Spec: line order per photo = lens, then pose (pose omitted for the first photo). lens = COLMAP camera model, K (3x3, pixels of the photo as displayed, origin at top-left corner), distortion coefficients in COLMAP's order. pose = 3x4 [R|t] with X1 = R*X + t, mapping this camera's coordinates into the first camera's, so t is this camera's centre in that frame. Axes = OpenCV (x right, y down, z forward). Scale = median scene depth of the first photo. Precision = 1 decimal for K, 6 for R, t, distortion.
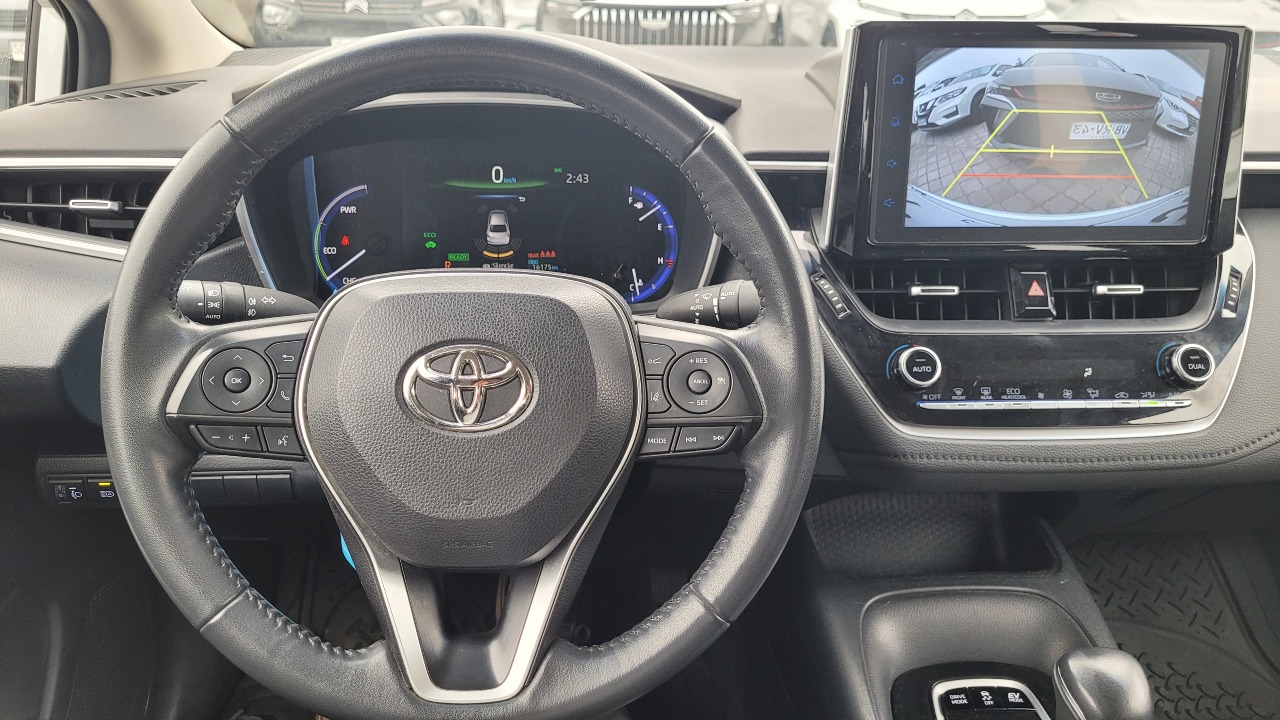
lens RADIAL K [[971.4, 0, 632.5], [0, 971.4, 356.6], [0, 0, 1]] dist [0.031774, -0.024896]
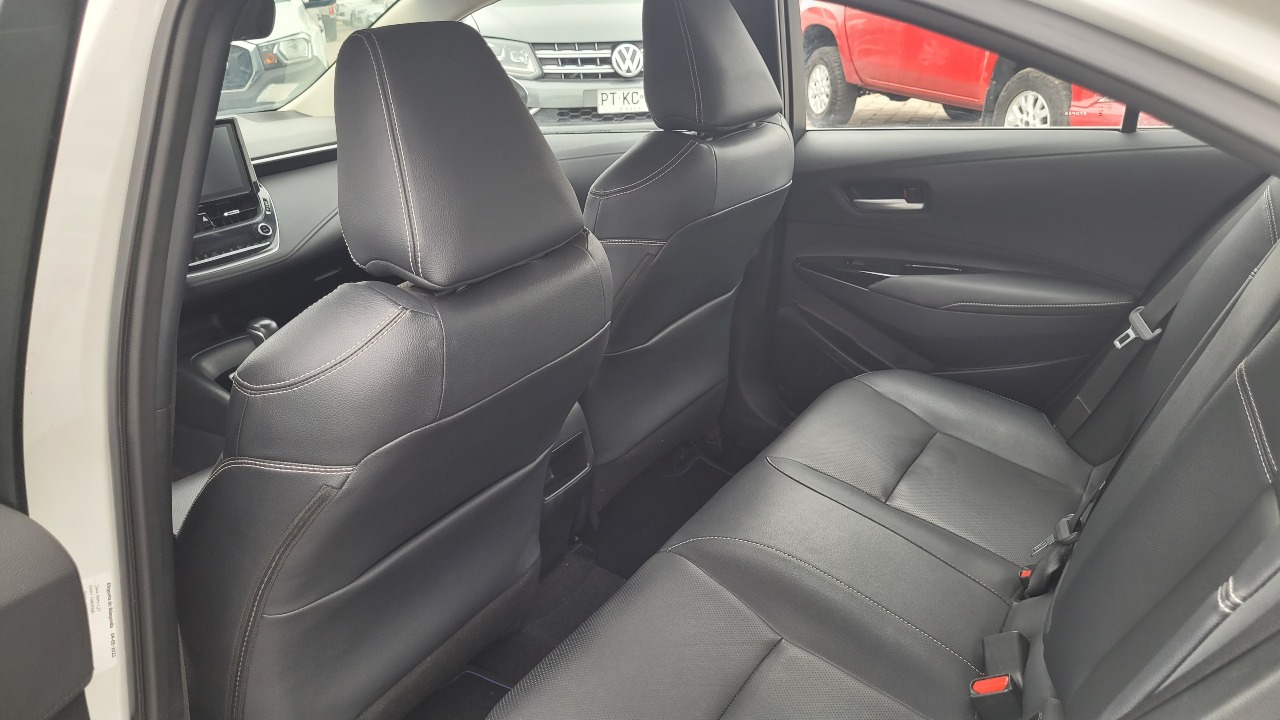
lens RADIAL K [[971.4, 0, 645.8], [0, 971.4, 357.7], [0, 0, 1]] dist [0.031774, -0.024896]
pose [[0.571881, -0.329367, 0.751312, -1.141001], [0.346871, 0.927043, 0.142376, 0.352899], [-0.743393, 0.179186, 0.644406, -1.731458]]
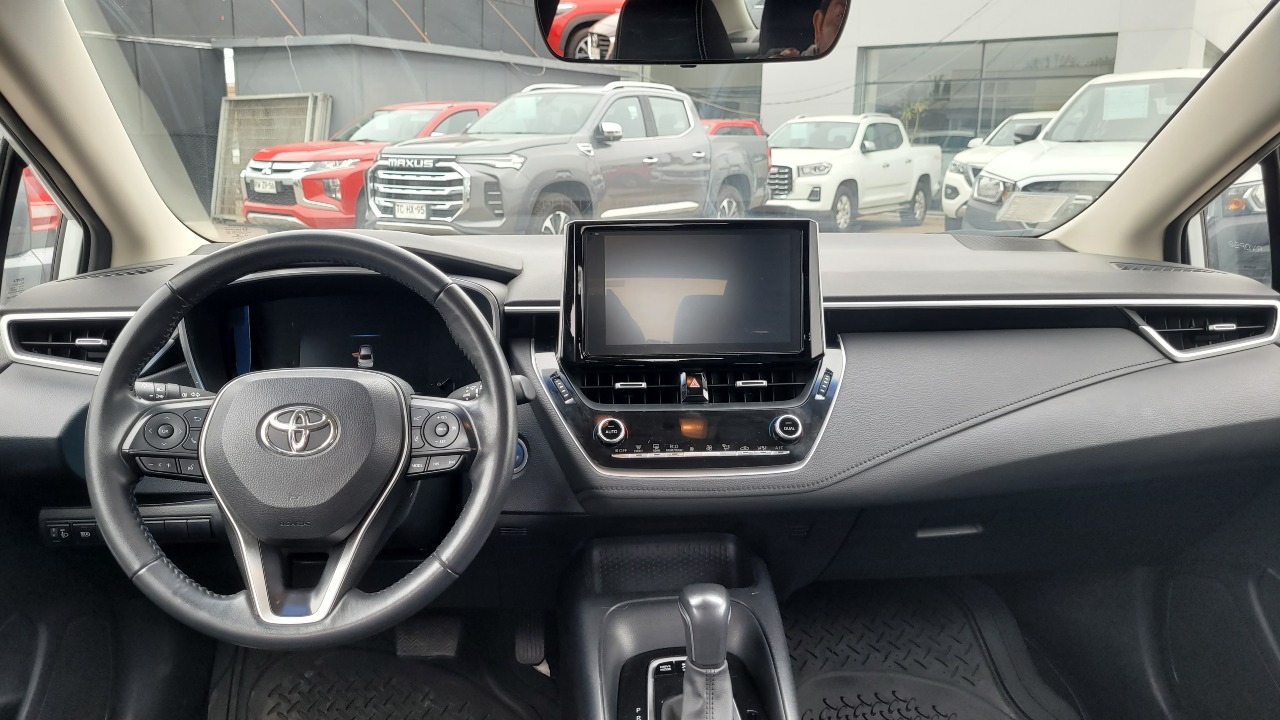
lens RADIAL K [[963.9, 0, 631.7], [0, 963.9, 365.1], [0, 0, 1]] dist [0.035563, -0.013676]
pose [[0.999830, -0.018254, -0.002435, 0.334691], [0.017561, 0.984881, -0.172341, 0.174788], [0.005544, 0.172269, 0.985034, -0.552885]]
